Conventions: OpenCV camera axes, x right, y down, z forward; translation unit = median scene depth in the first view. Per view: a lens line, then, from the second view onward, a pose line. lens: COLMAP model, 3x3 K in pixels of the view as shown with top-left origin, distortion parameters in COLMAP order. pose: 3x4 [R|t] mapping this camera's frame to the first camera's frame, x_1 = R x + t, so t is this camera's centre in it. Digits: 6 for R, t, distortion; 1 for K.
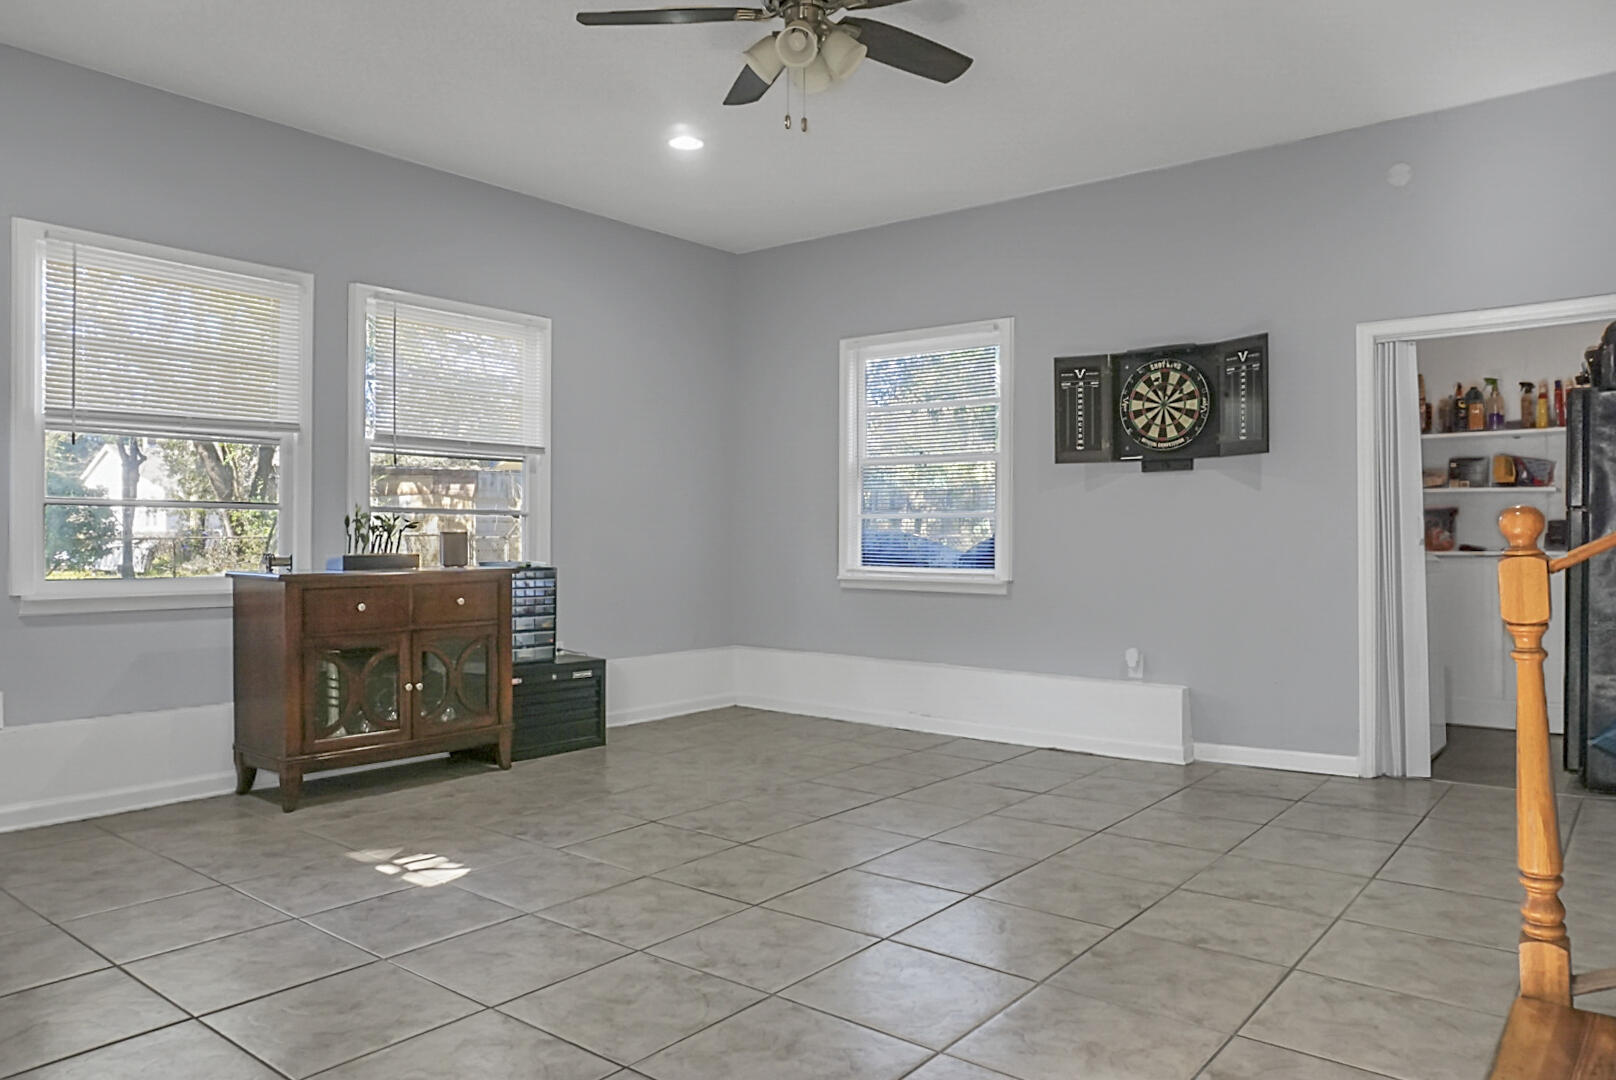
lens RADIAL K [[1119.1, 0, 798.3], [0, 1119.1, 535.0], [0, 0, 1]] dist [-0.032687, 0.015489]
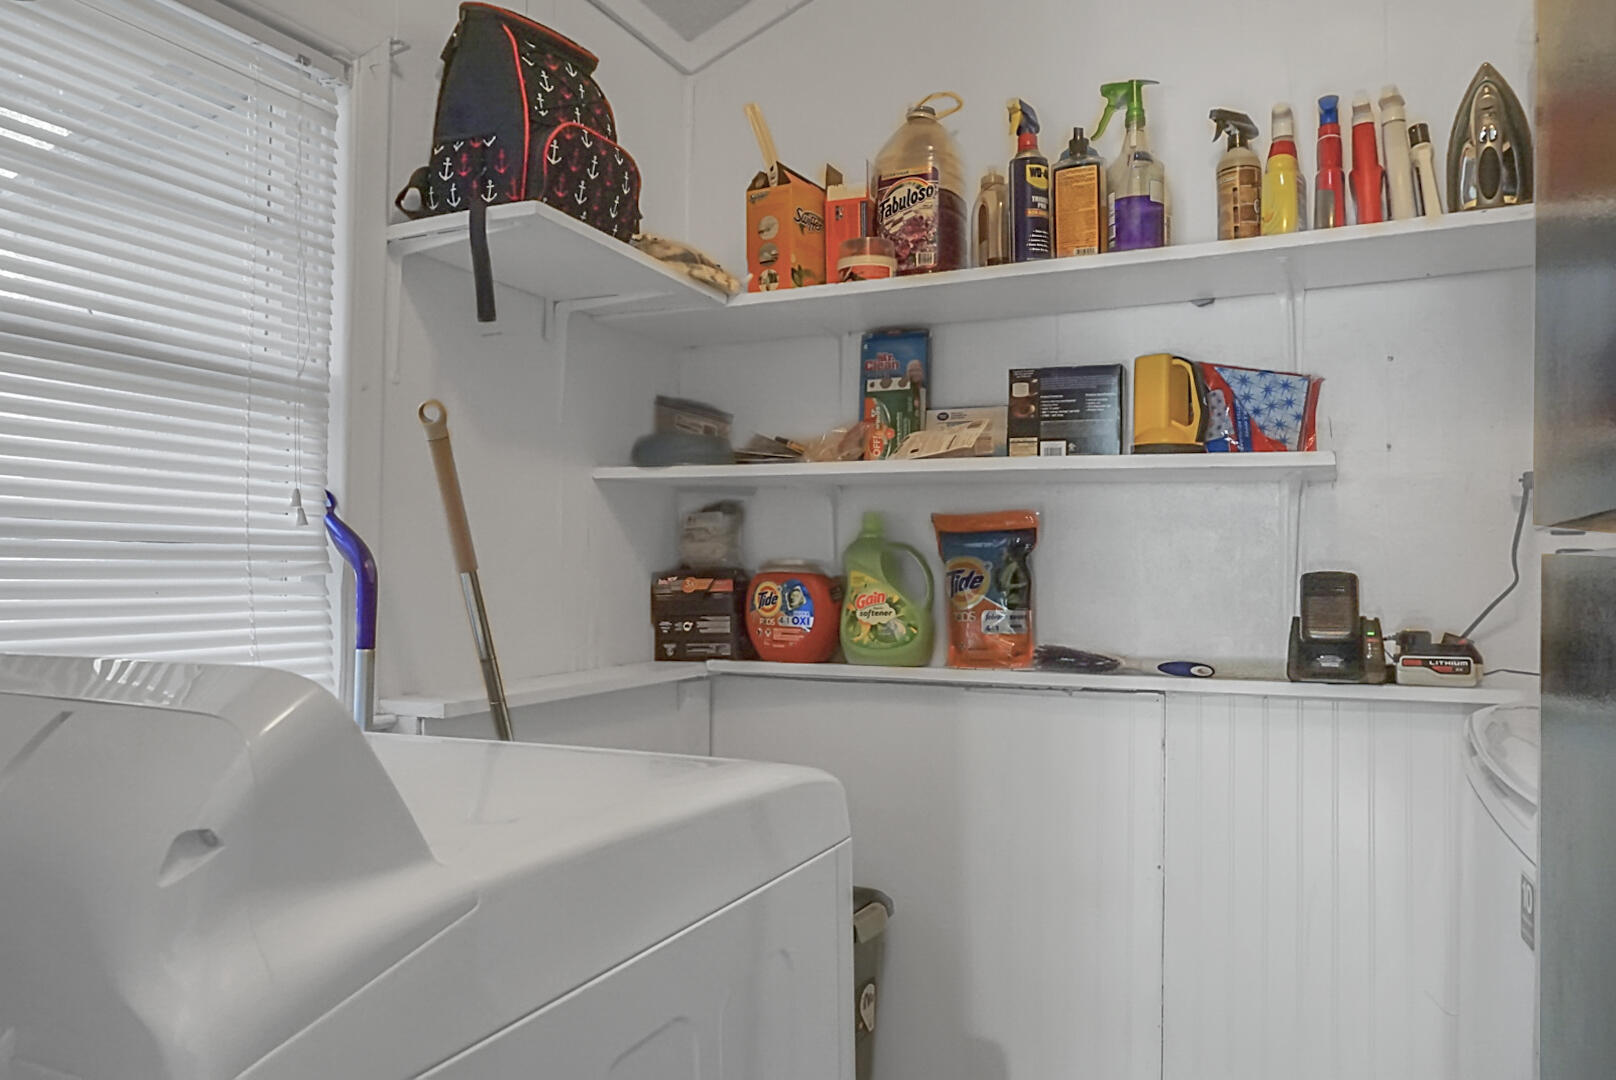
lens RADIAL K [[1119.1, 0, 812.8], [0, 1119.1, 545.7], [0, 0, 1]] dist [-0.032687, 0.015489]
pose [[0.973636, 0.004915, 0.228056, 0.475111], [-0.001684, 0.999895, -0.014359, -0.015300], [-0.228103, 0.013597, 0.973542, 0.727423]]
